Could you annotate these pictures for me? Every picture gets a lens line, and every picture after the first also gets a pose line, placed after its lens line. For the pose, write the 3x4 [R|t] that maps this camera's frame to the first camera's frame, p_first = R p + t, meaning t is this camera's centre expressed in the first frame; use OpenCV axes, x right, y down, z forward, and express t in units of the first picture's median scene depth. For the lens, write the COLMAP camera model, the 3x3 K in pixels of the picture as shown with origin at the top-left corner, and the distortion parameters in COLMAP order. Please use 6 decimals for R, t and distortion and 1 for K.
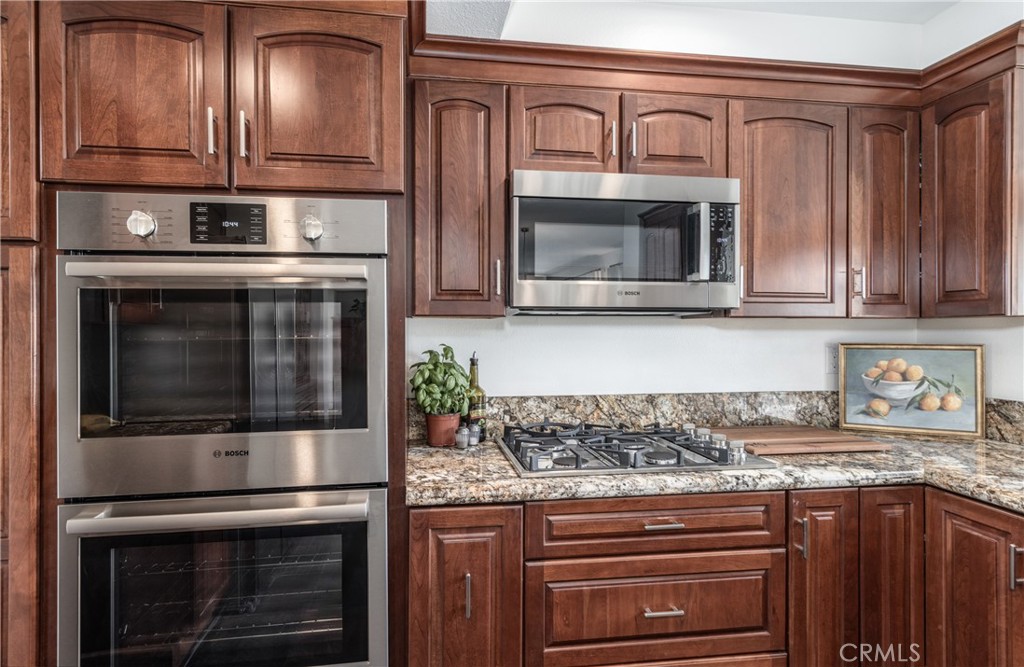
lens RADIAL K [[599.8, 0, 510.8], [0, 599.8, 333.8], [0, 0, 1]] dist [0.004230, 0.000284]
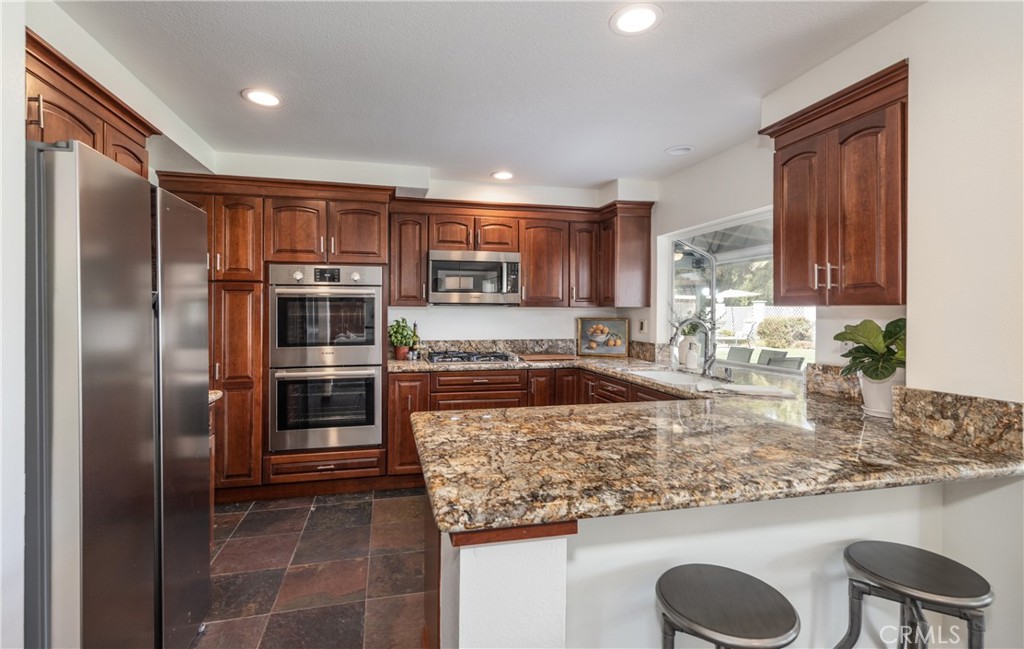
lens RADIAL K [[486.8, 0, 515.6], [0, 486.8, 313.5], [0, 0, 1]] dist [-0.001458, -0.000039]
pose [[0.994274, 0.002556, 0.106828, 0.149525], [-0.001988, 0.999983, -0.005424, 0.012036], [-0.106840, 0.005181, 0.994263, -1.125016]]
